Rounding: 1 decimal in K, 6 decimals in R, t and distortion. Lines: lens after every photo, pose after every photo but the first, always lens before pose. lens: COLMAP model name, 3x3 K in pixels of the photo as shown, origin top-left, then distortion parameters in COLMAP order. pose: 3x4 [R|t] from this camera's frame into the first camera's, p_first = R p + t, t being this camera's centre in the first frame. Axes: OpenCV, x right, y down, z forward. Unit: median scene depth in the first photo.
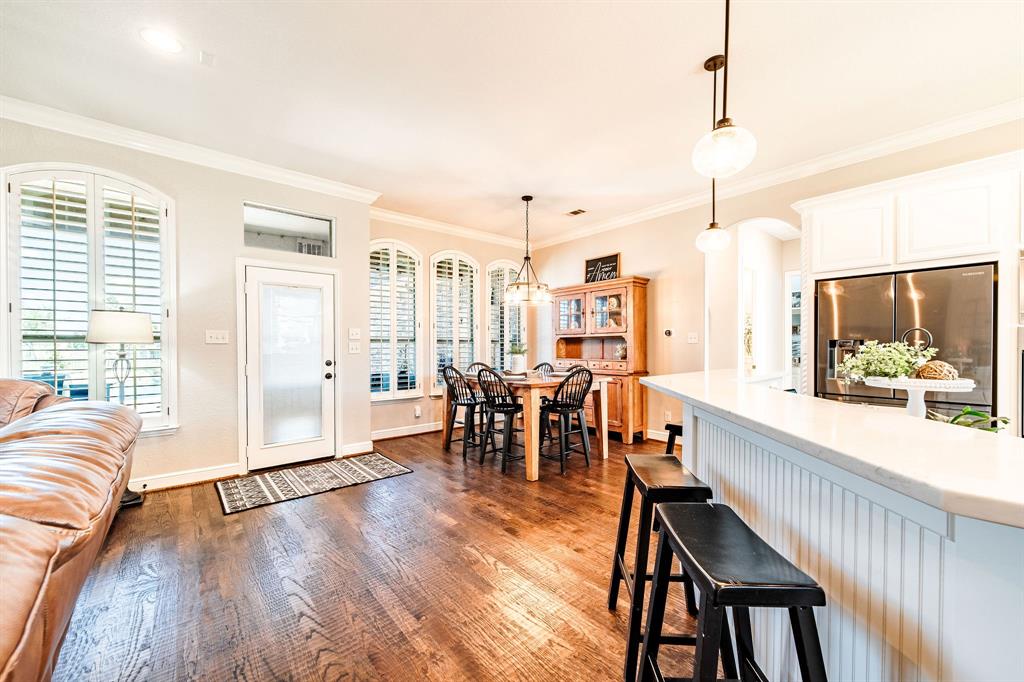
lens RADIAL K [[399.2, 0, 515.9], [0, 399.2, 349.1], [0, 0, 1]] dist [-0.001963, 0.000004]
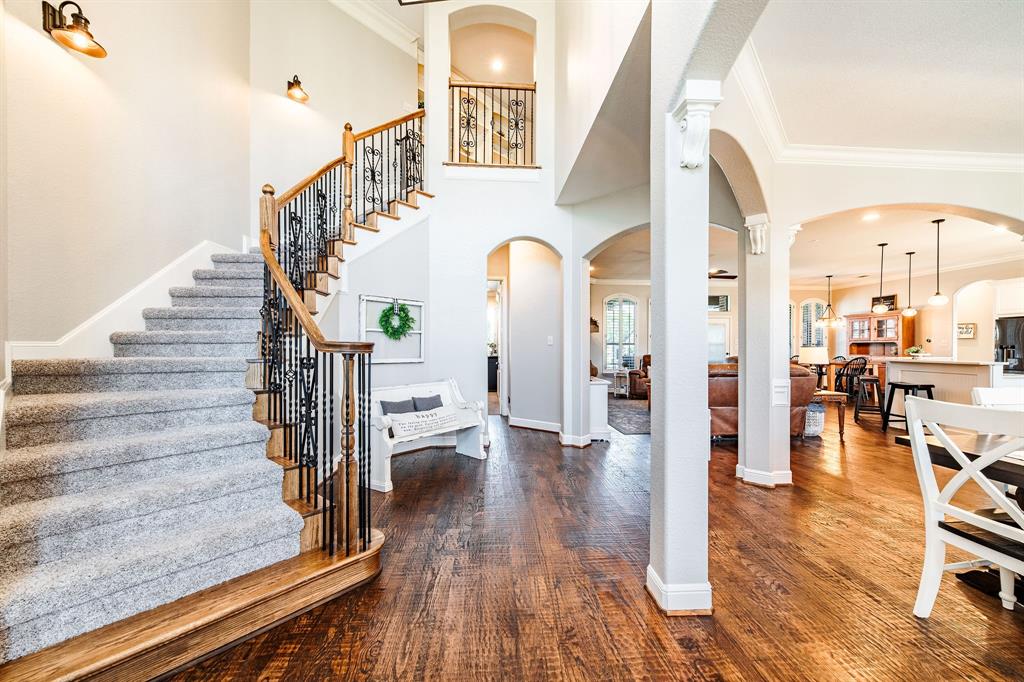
lens RADIAL K [[384.8, 0, 512.0], [0, 384.8, 348.8], [0, 0, 1]] dist [-0.000554, 0.000004]
pose [[0.797675, 0.011713, -0.602974, -0.067121], [-0.013676, 0.999906, 0.001332, 0.017961], [0.602933, 0.007183, 0.797760, -1.376102]]
